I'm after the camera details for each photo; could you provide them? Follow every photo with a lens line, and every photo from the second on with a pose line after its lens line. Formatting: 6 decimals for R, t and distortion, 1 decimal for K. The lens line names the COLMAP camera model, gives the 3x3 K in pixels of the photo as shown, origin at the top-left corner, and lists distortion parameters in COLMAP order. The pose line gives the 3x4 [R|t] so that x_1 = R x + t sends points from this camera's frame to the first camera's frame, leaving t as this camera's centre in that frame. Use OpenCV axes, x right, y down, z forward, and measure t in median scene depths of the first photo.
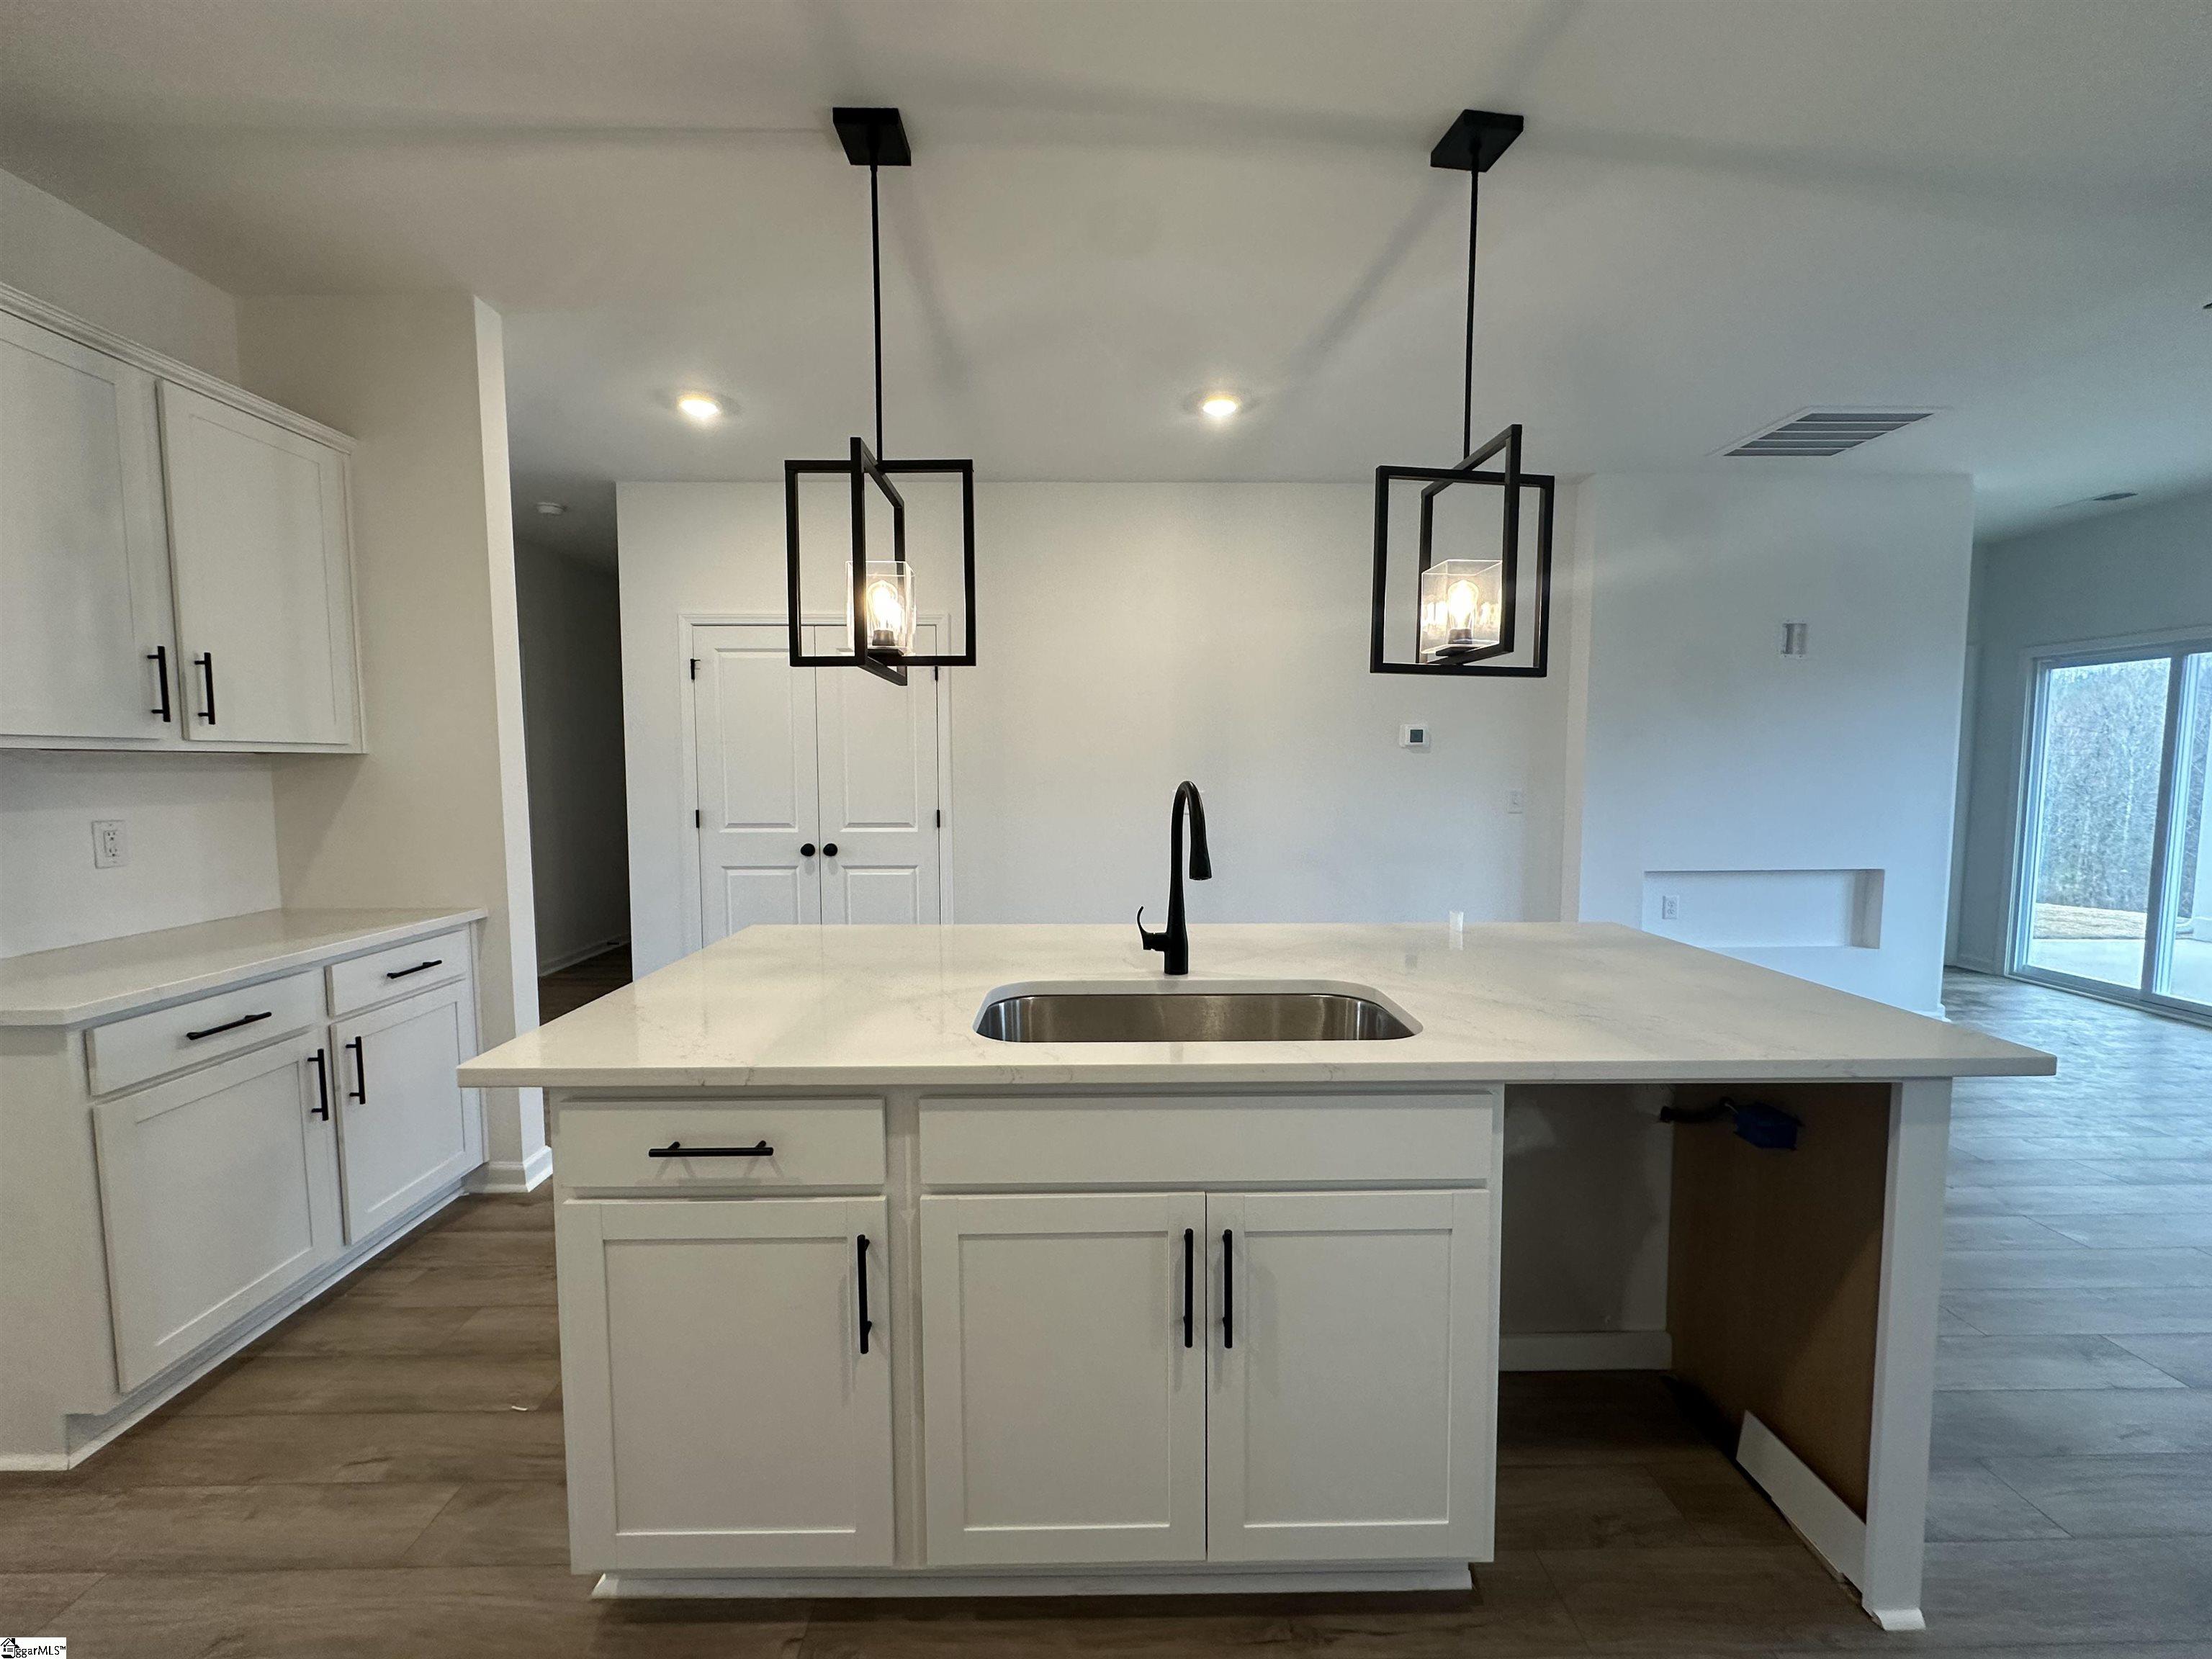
lens RADIAL K [[879.2, 0, 1102.5], [0, 879.2, 825.6], [0, 0, 1]] dist [-0.004019, 0.000990]
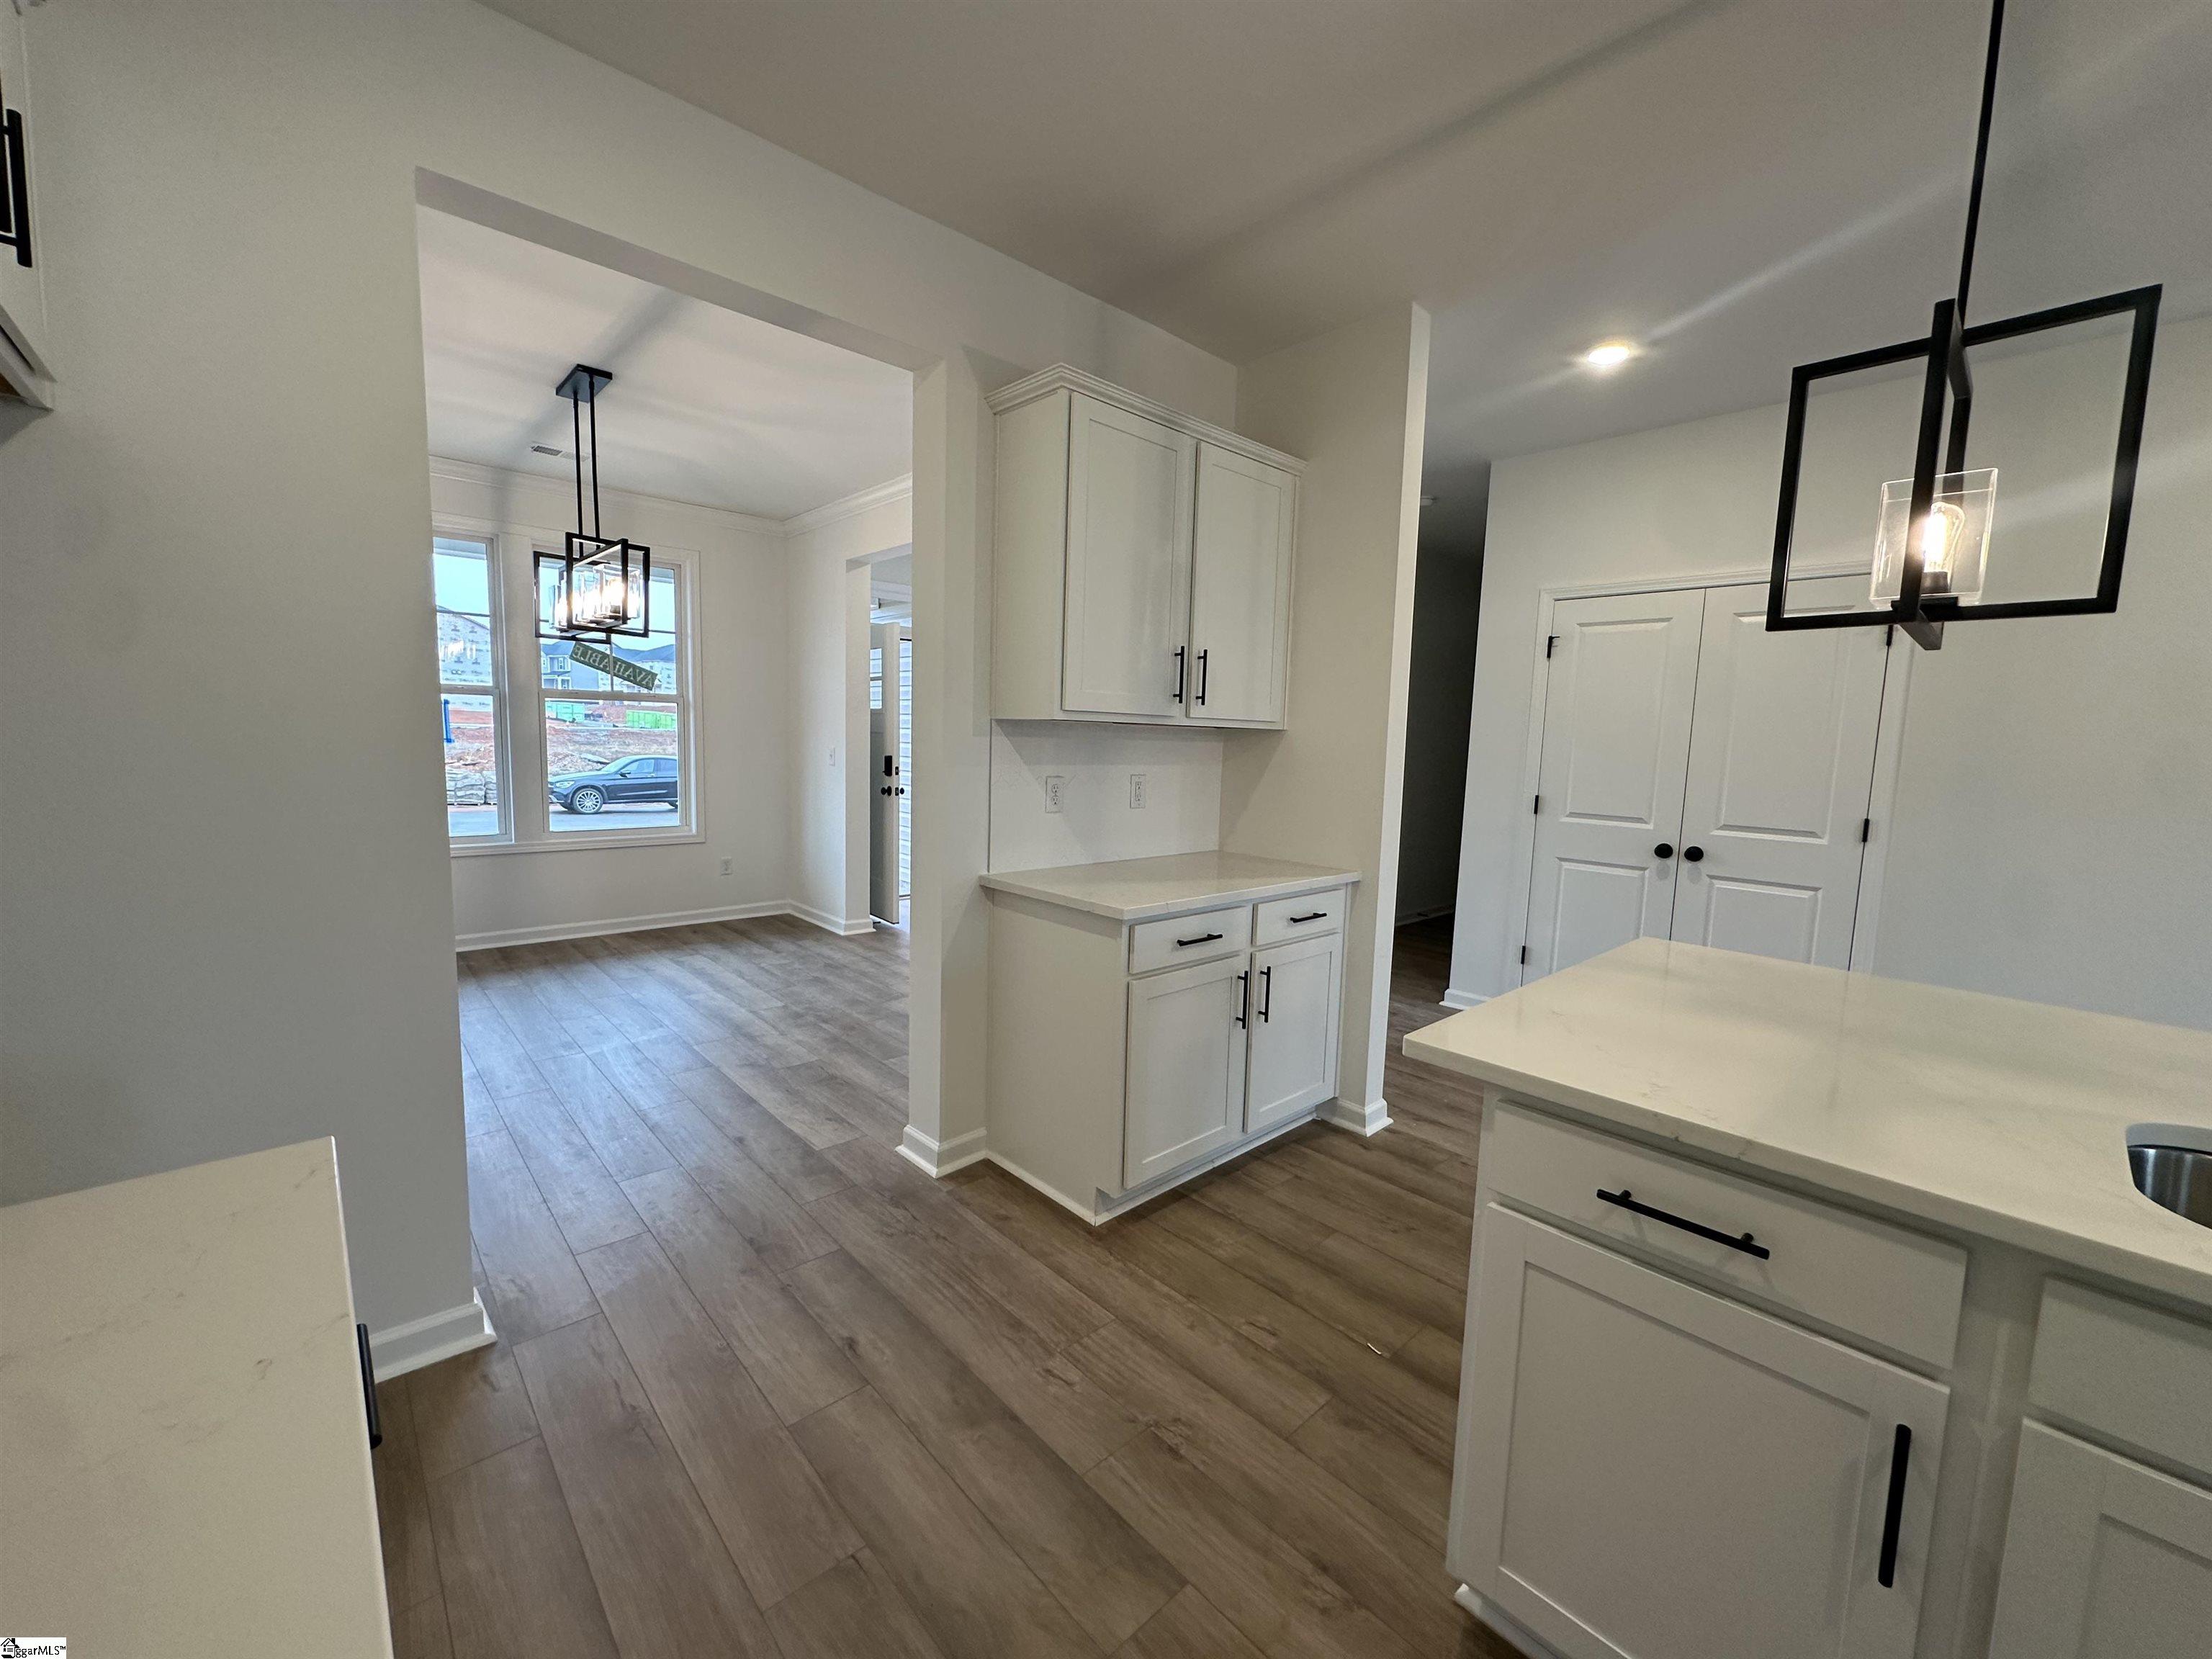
lens RADIAL K [[879.2, 0, 1098.0], [0, 879.2, 825.1], [0, 0, 1]] dist [-0.004019, 0.000990]
pose [[0.664630, 0.100089, -0.740439, -0.137311], [-0.084863, 0.994687, 0.058282, -0.001213], [0.742338, 0.024100, 0.669592, 0.018544]]
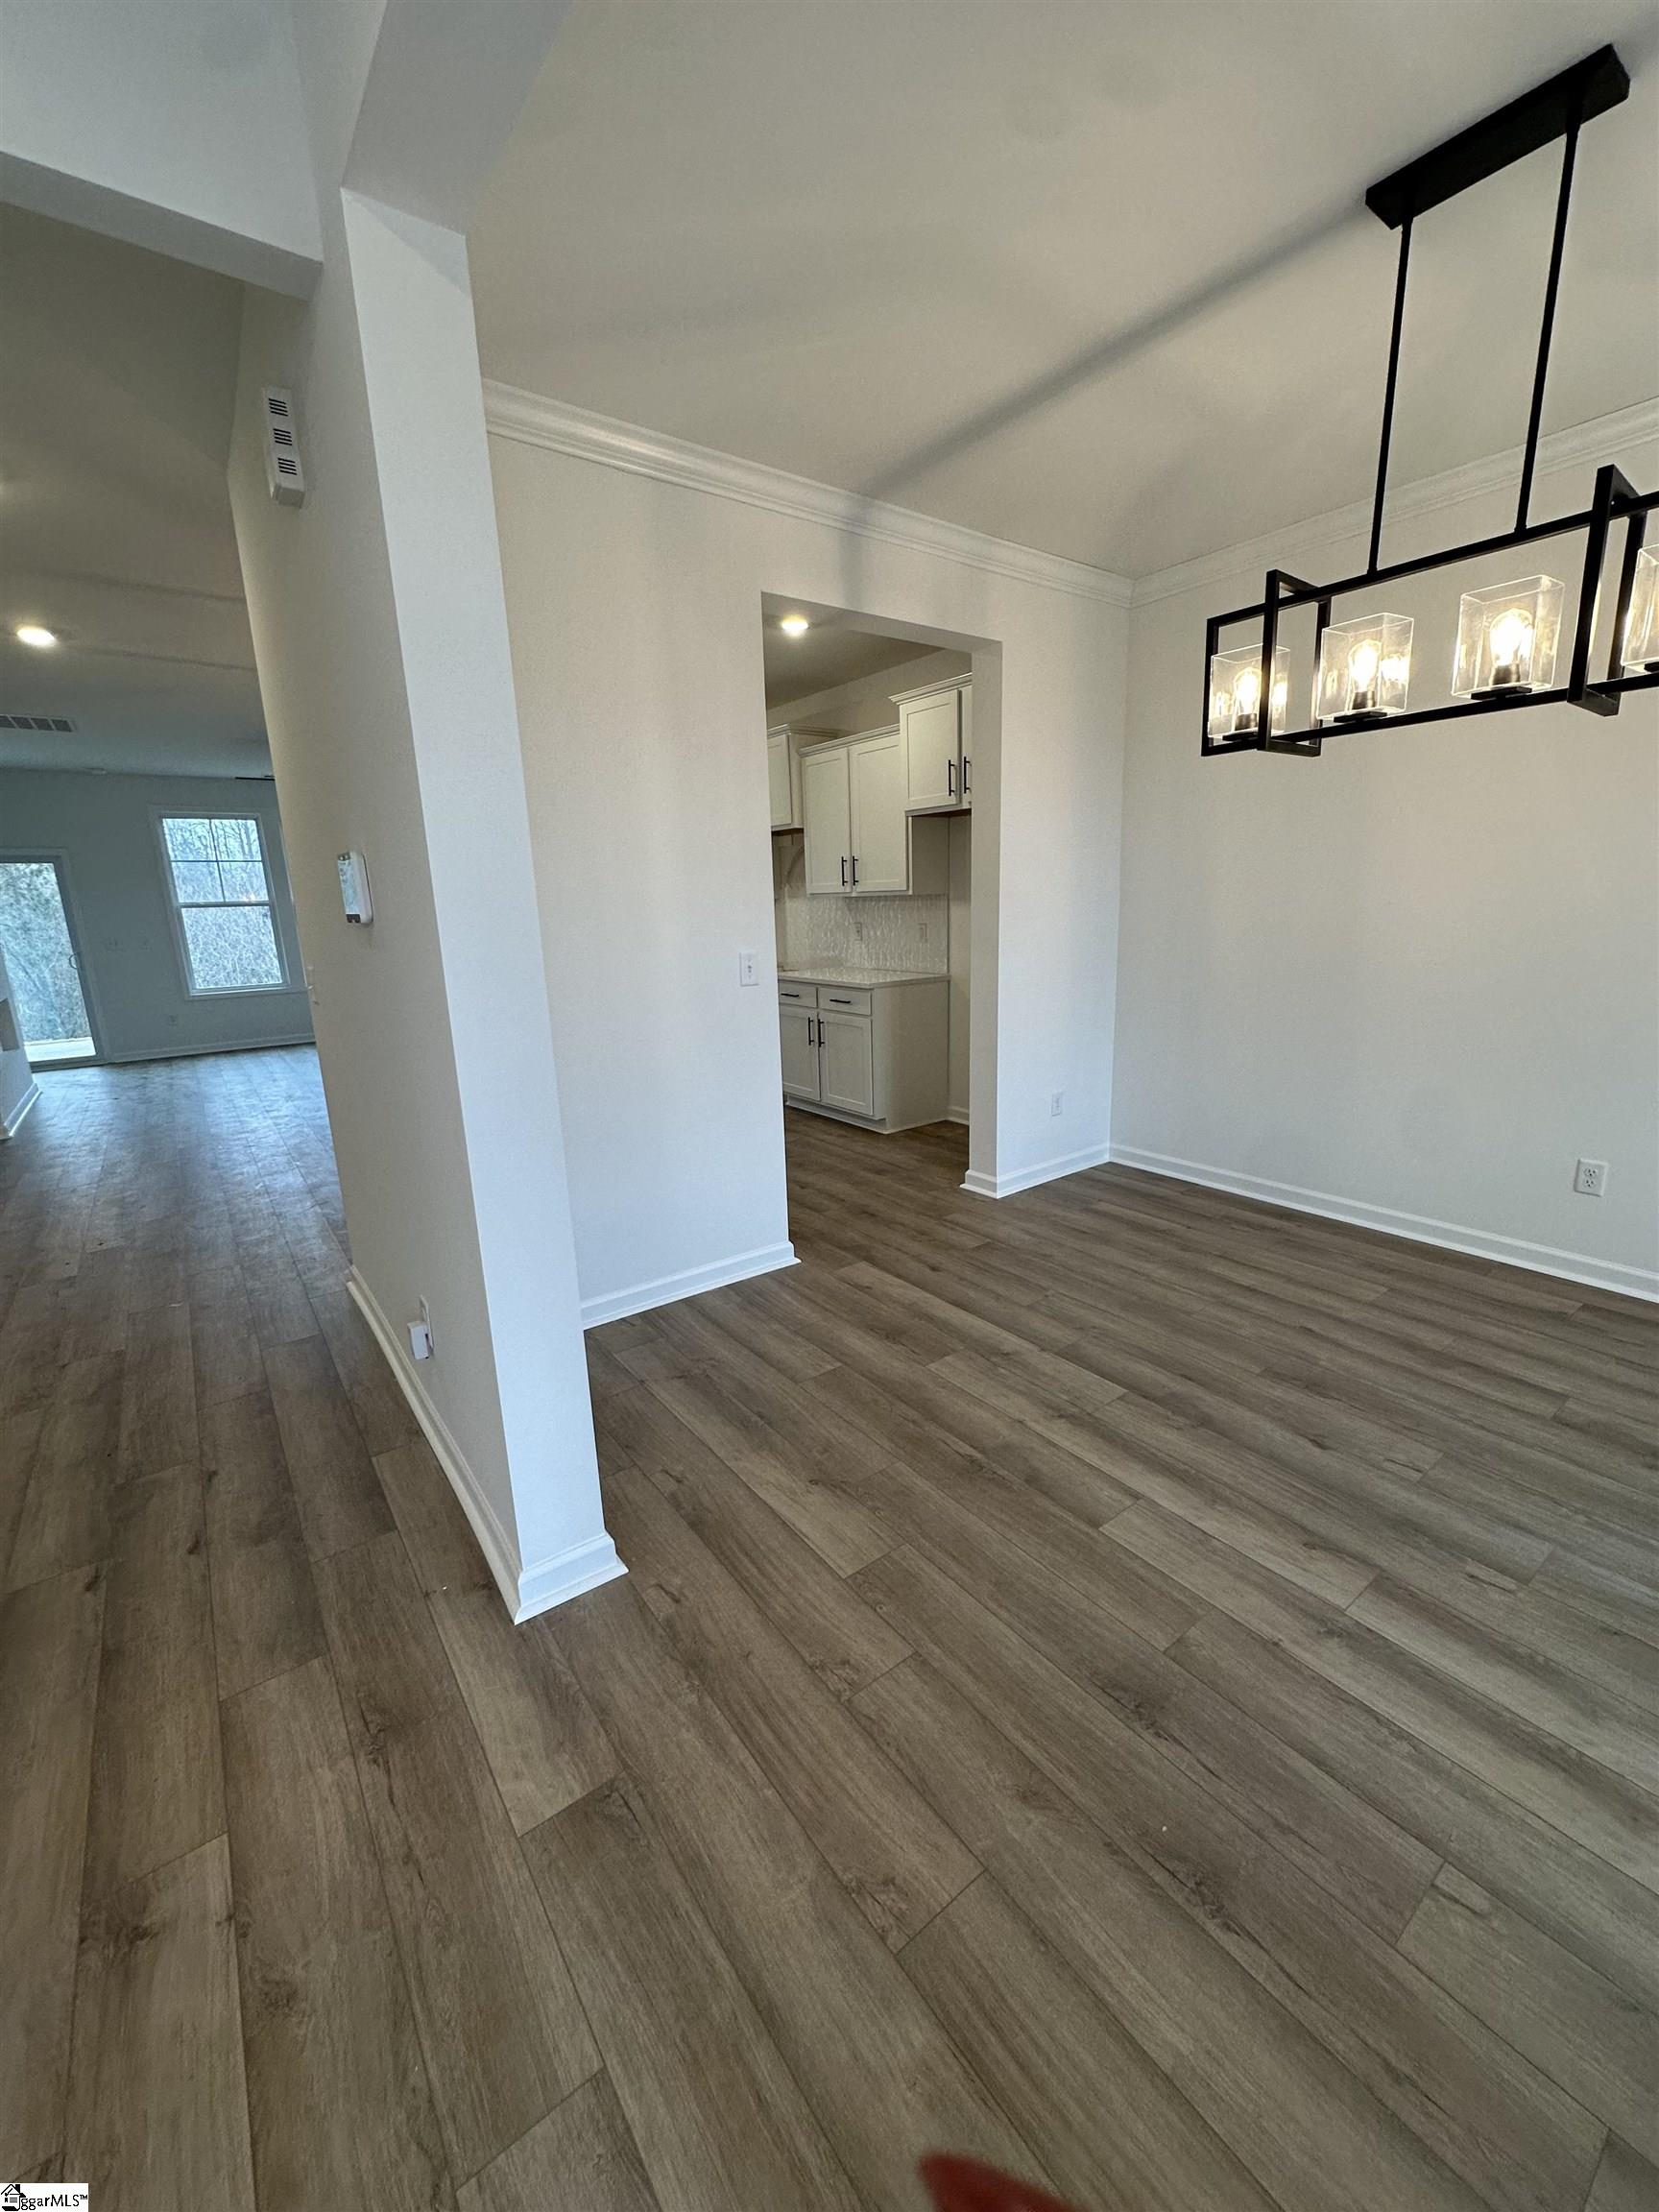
lens RADIAL K [[879.2, 0, 832.7], [0, 879.2, 1101.0], [0, 0, 1]] dist [-0.004019, 0.000990]
pose [[-0.589616, -0.164063, 0.790845, -2.491937], [0.088998, 0.959993, 0.265505, -0.115011], [-0.802765, 0.226930, -0.551426, 1.439445]]
